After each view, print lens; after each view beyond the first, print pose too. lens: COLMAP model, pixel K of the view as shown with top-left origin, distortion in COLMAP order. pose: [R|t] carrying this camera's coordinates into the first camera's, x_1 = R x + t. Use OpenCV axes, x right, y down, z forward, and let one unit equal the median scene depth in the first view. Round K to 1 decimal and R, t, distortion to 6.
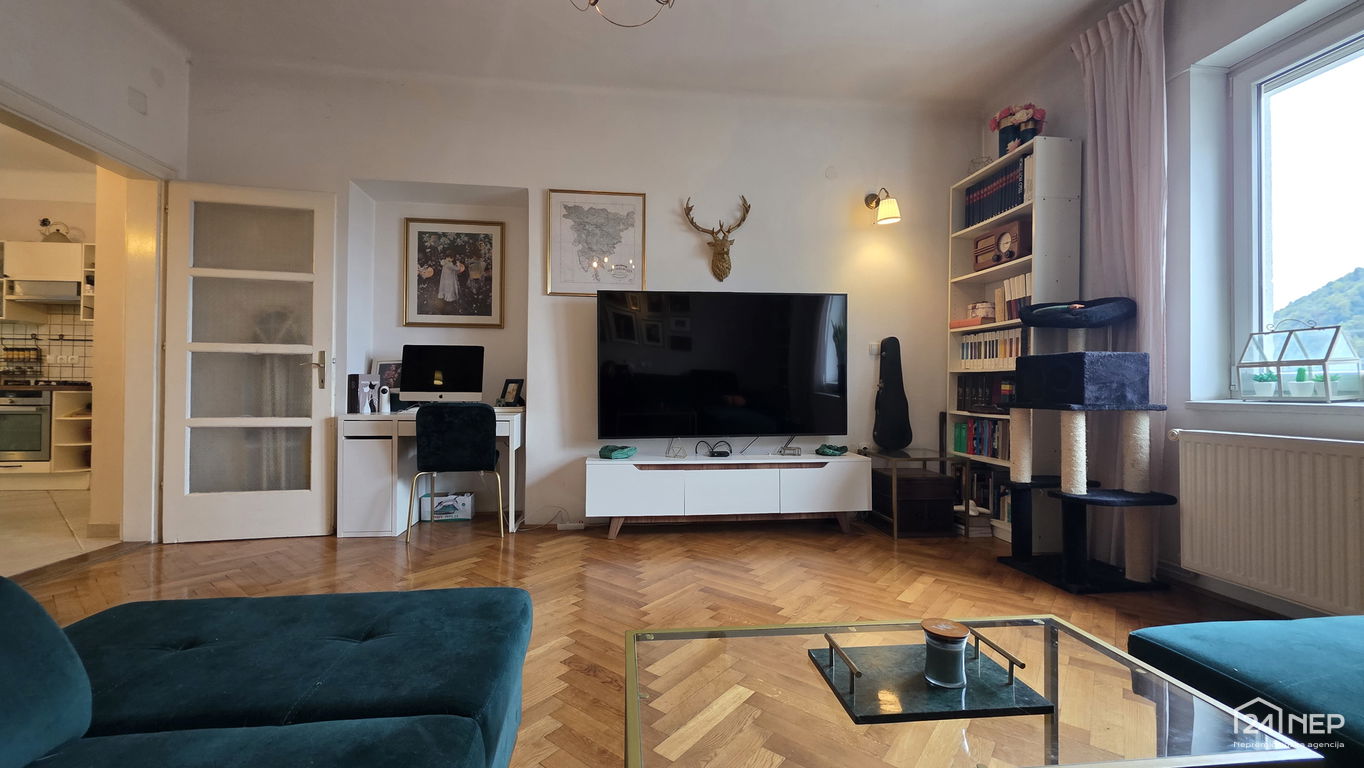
lens RADIAL K [[546.7, 0, 675.1], [0, 546.7, 381.9], [0, 0, 1]] dist [0.004256, -0.000328]
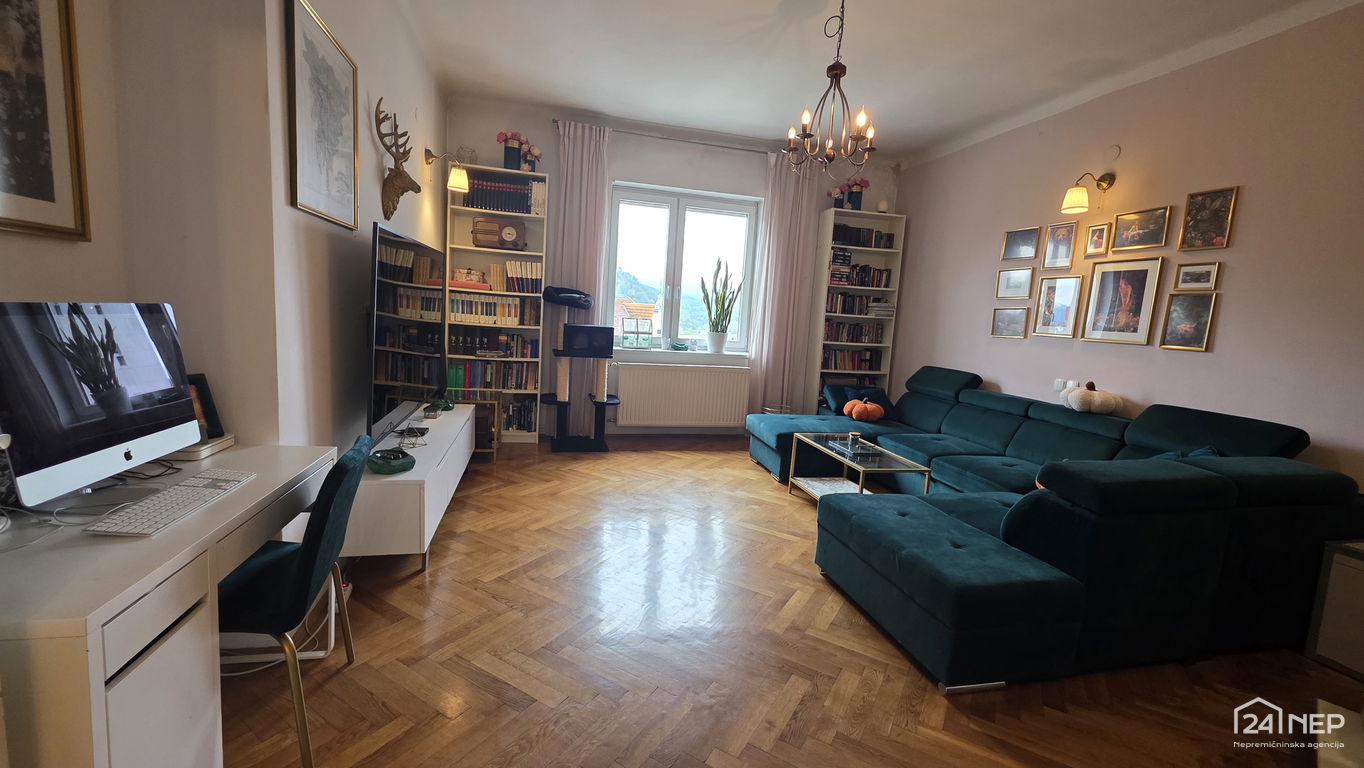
lens RADIAL K [[546.7, 0, 675.1], [0, 546.7, 381.9], [0, 0, 1]] dist [0.004256, -0.000328]
pose [[-0.128098, -0.139408, 0.981915, -0.755312], [-0.075021, 0.988597, 0.130569, -0.084515], [-0.988920, -0.056939, -0.137096, 0.664033]]
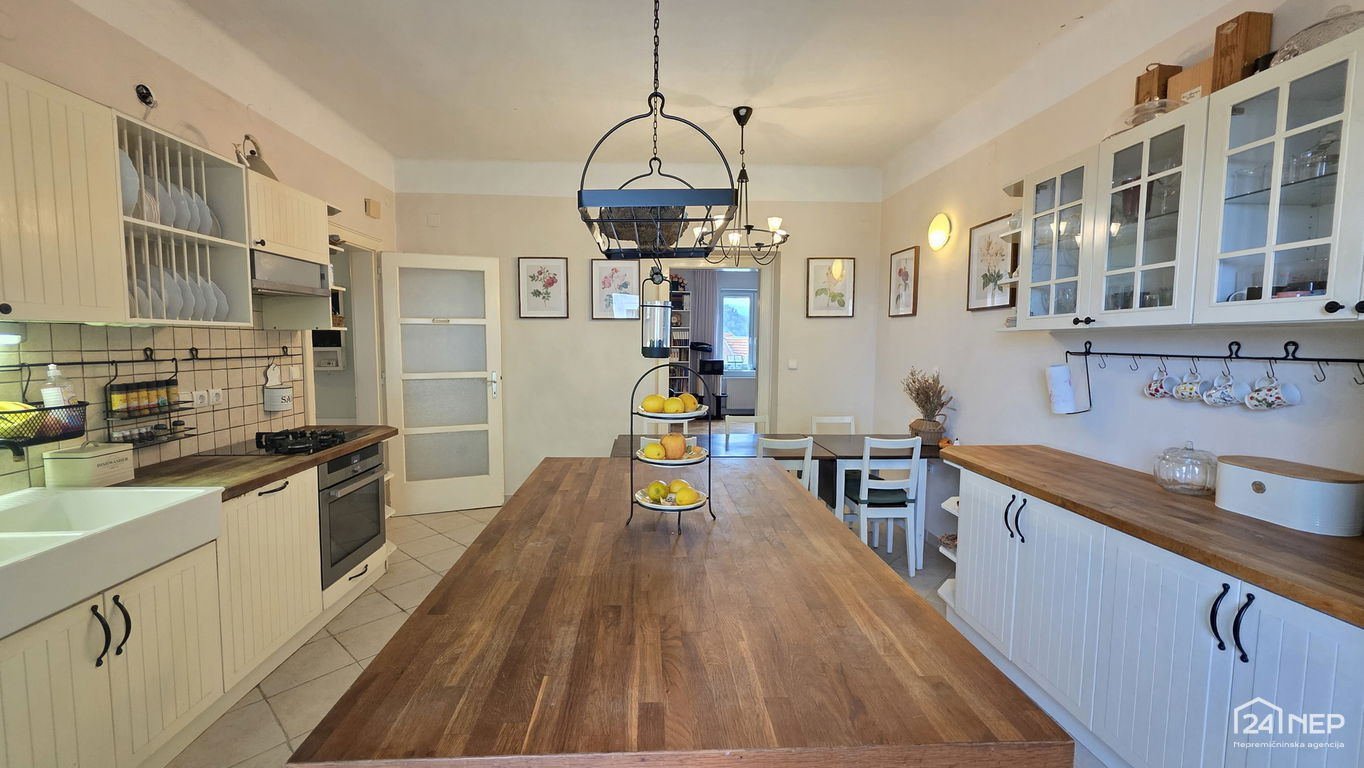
lens RADIAL K [[546.7, 0, 675.1], [0, 546.7, 381.9], [0, 0, 1]] dist [0.004256, -0.000328]
pose [[0.055022, -0.081021, 0.995193, -2.114801], [-0.019830, 0.996417, 0.082217, -0.140475], [-0.998288, -0.024259, 0.053218, 0.727938]]
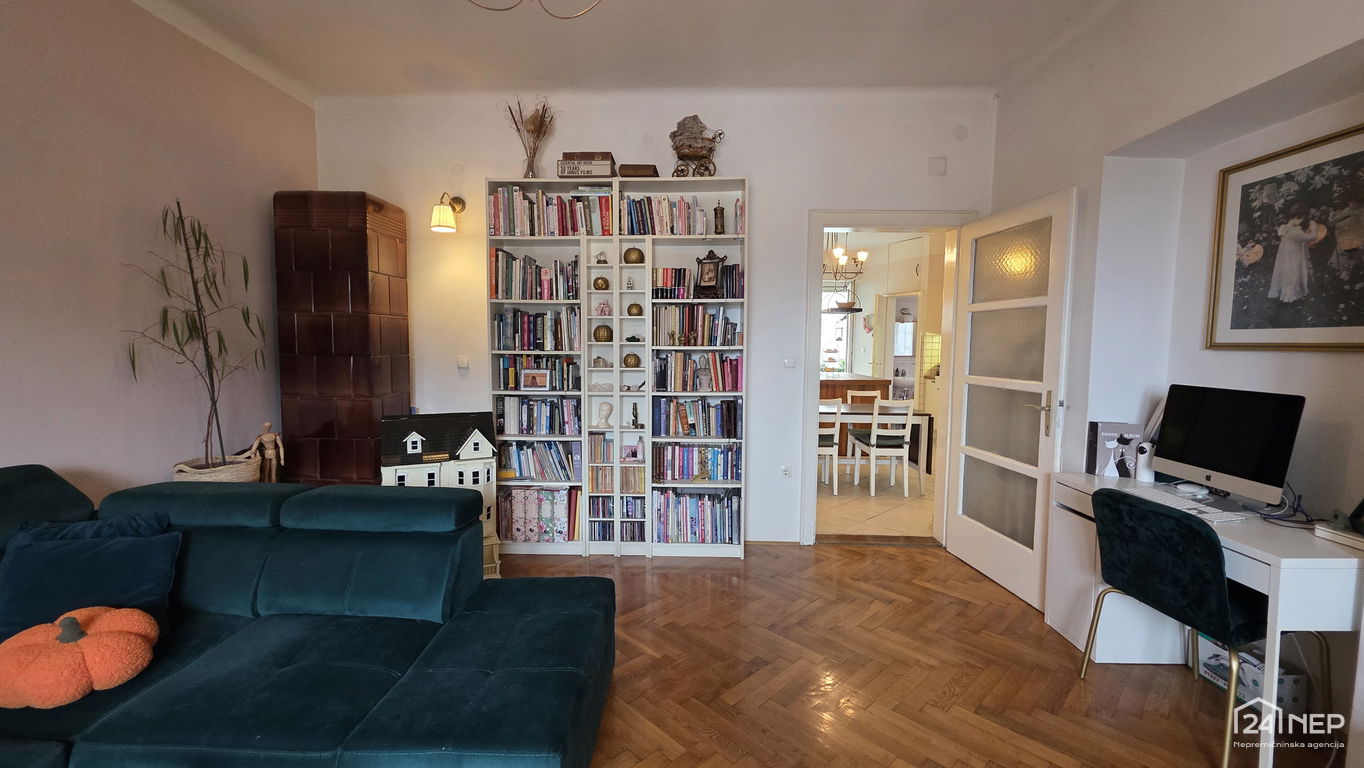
lens RADIAL K [[546.7, 0, 675.1], [0, 546.7, 381.9], [0, 0, 1]] dist [0.004256, -0.000328]
pose [[-0.141108, 0.063811, -0.987936, 0.206889], [0.003037, 0.997944, 0.064023, -0.106581], [0.989990, 0.006034, -0.141011, 0.488327]]
